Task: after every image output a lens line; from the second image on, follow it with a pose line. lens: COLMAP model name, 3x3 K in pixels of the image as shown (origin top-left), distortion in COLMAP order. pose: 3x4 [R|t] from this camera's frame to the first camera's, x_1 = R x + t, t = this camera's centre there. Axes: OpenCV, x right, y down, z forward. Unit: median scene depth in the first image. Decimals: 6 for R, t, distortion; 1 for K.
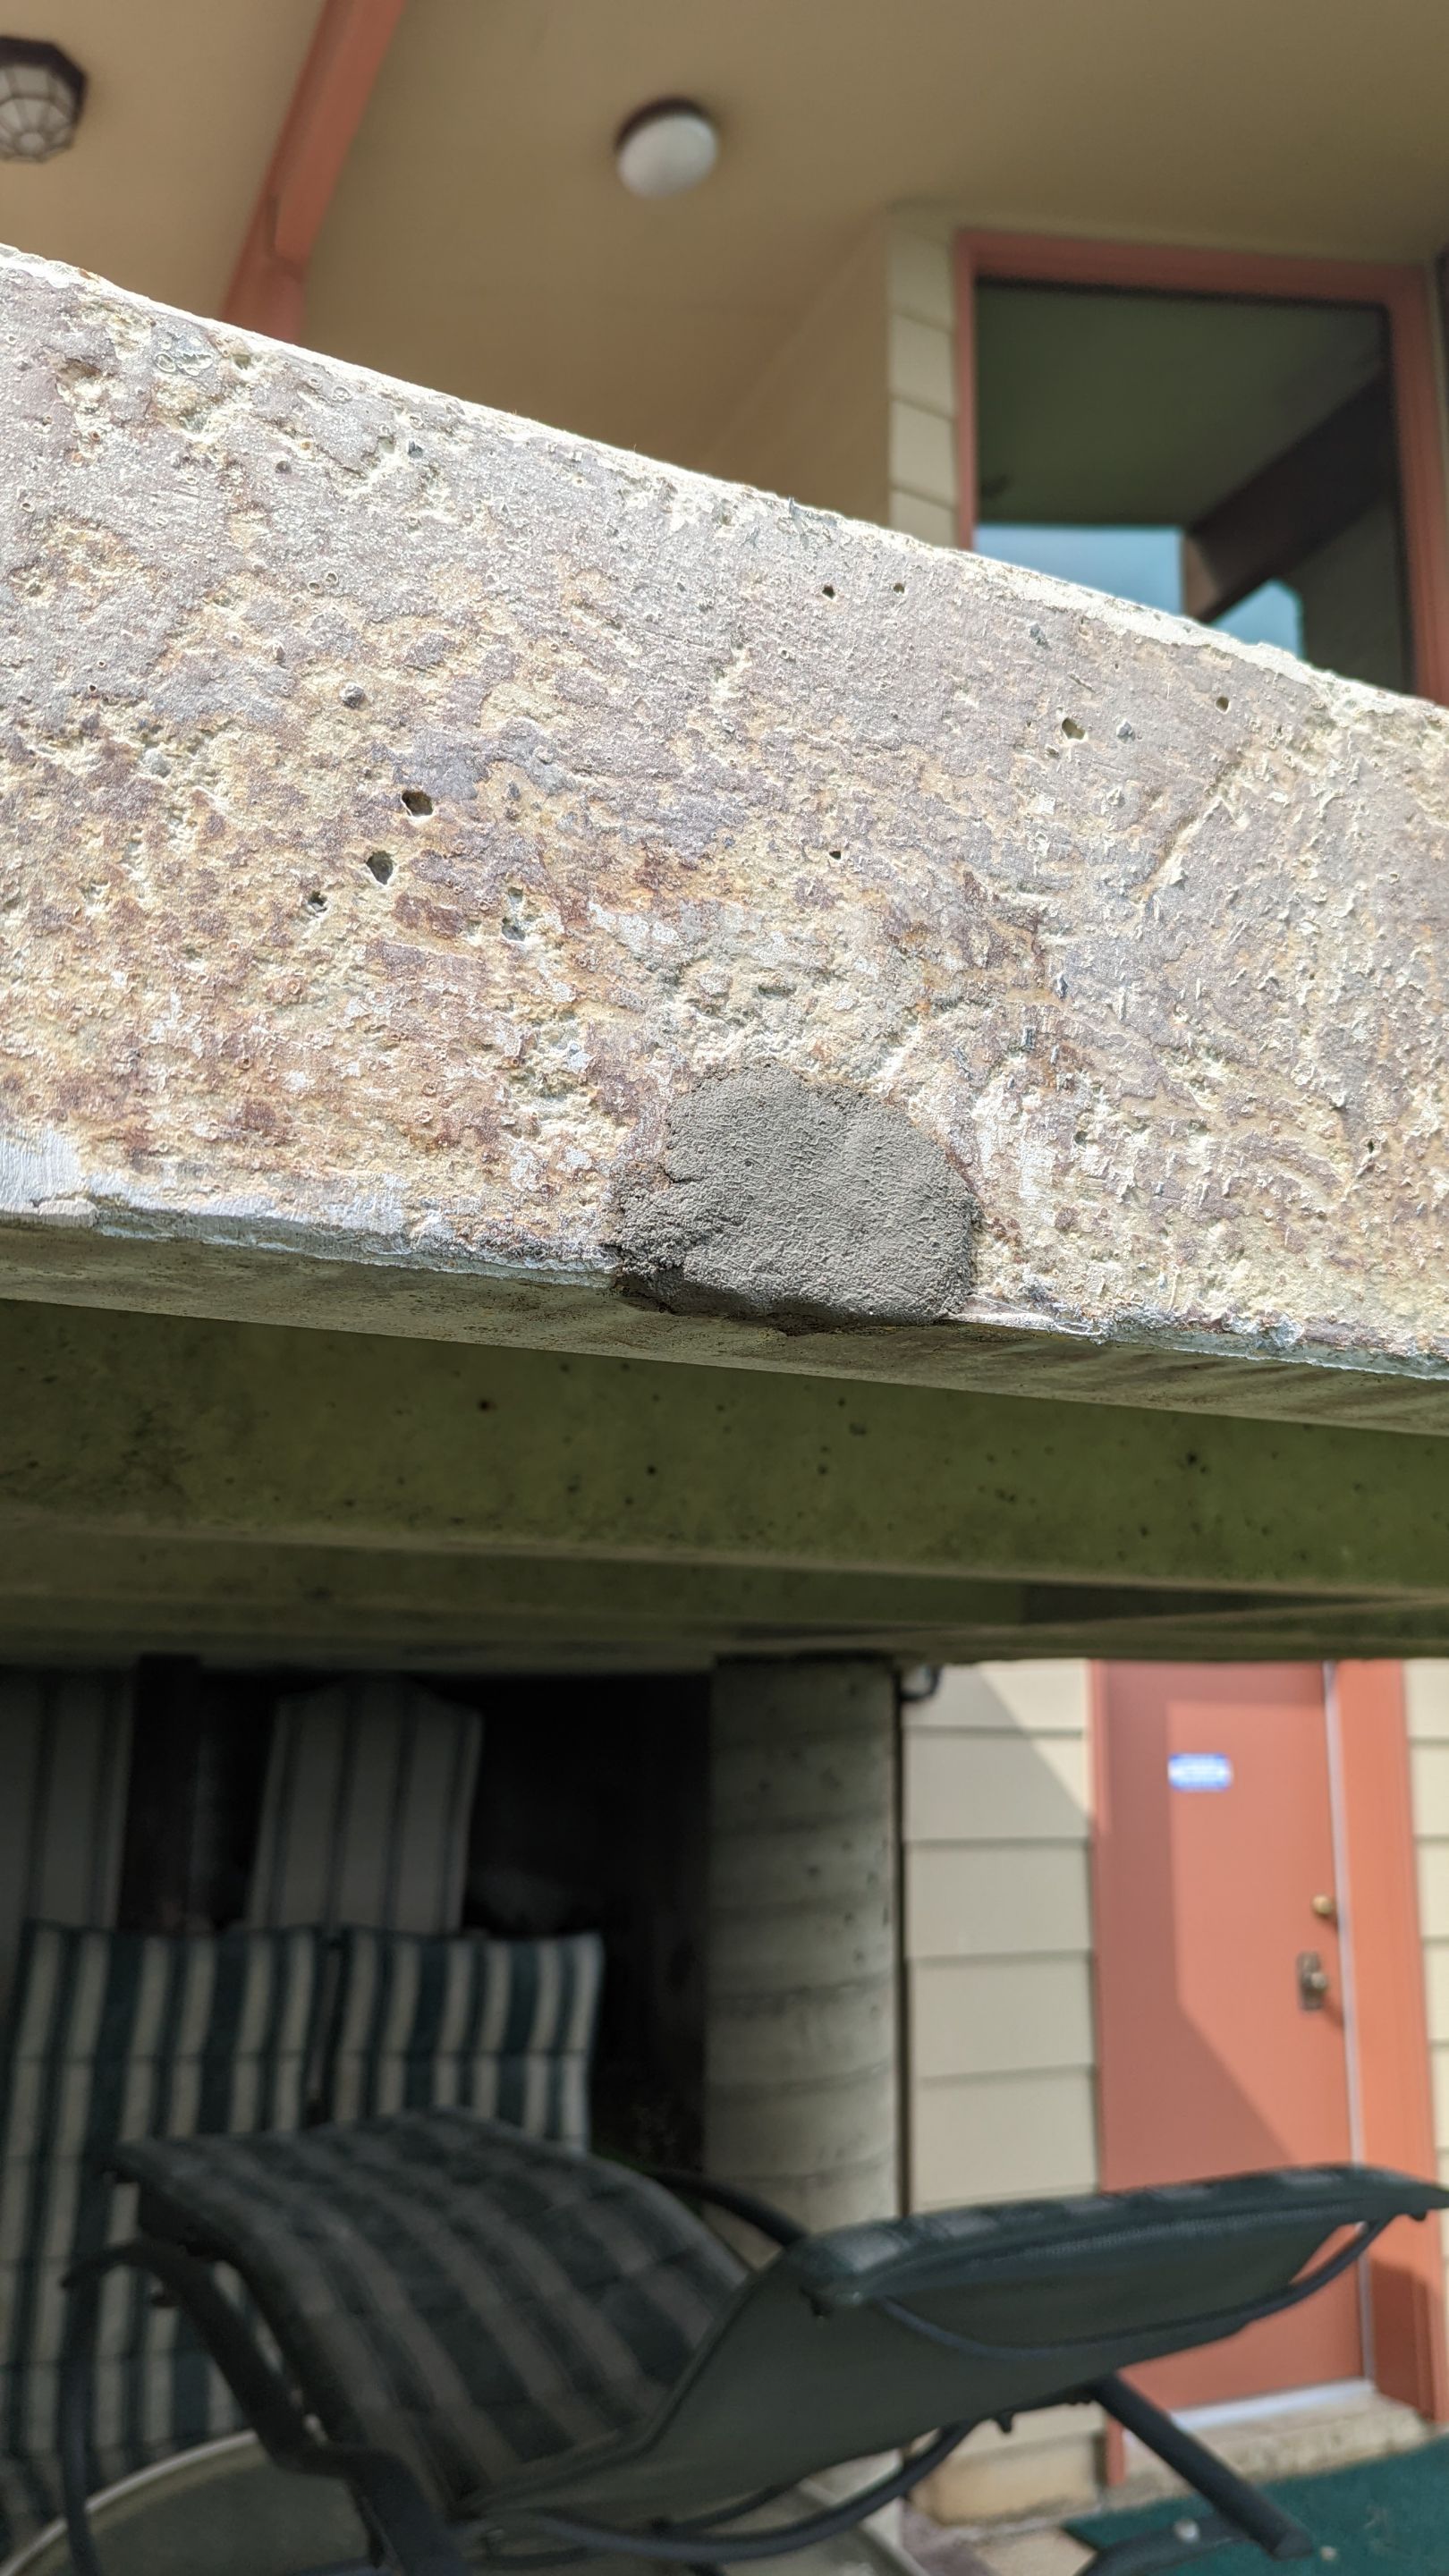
lens RADIAL K [[1828.2, 0, 731.2], [0, 1828.2, 1164.5], [0, 0, 1]] dist [0.072318, -0.076583]
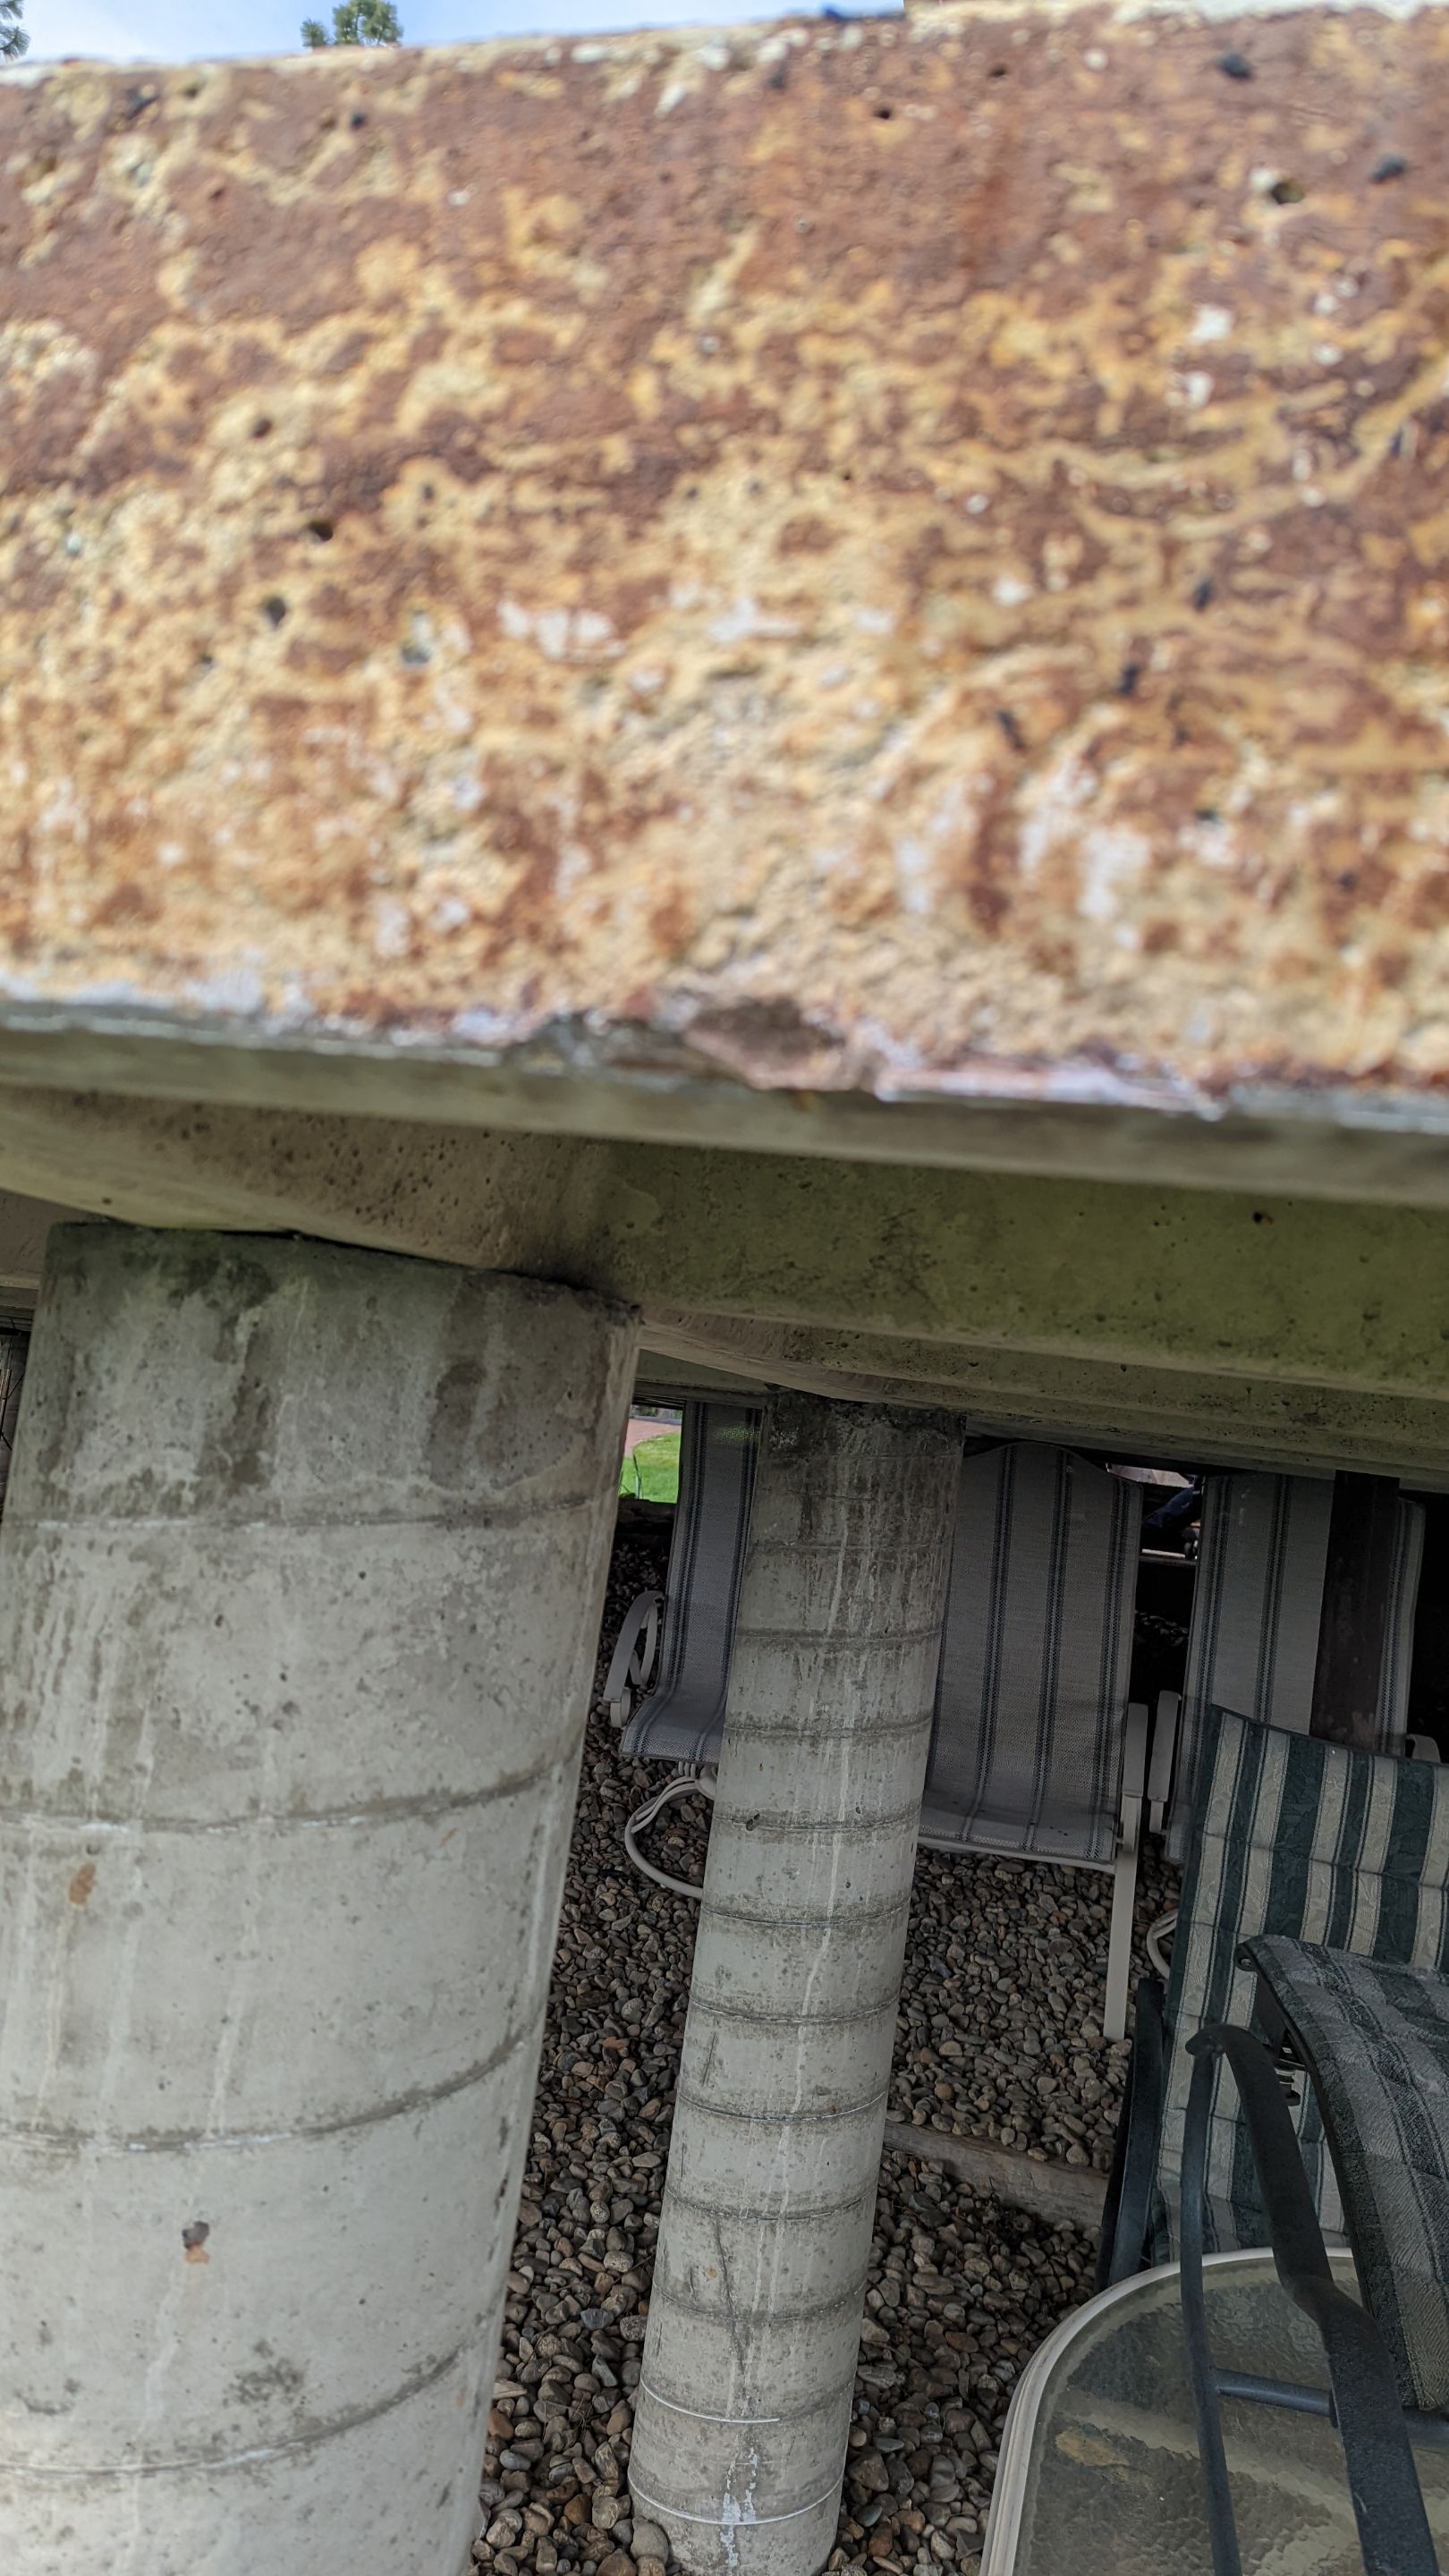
lens RADIAL K [[1828.2, 0, 731.2], [0, 1828.2, 1164.5], [0, 0, 1]] dist [0.072318, -0.076583]
pose [[0.770568, -0.006947, -0.637319, 0.477946], [0.068781, 0.995007, 0.072316, 0.052168], [0.633635, -0.099560, 0.767199, 0.344319]]
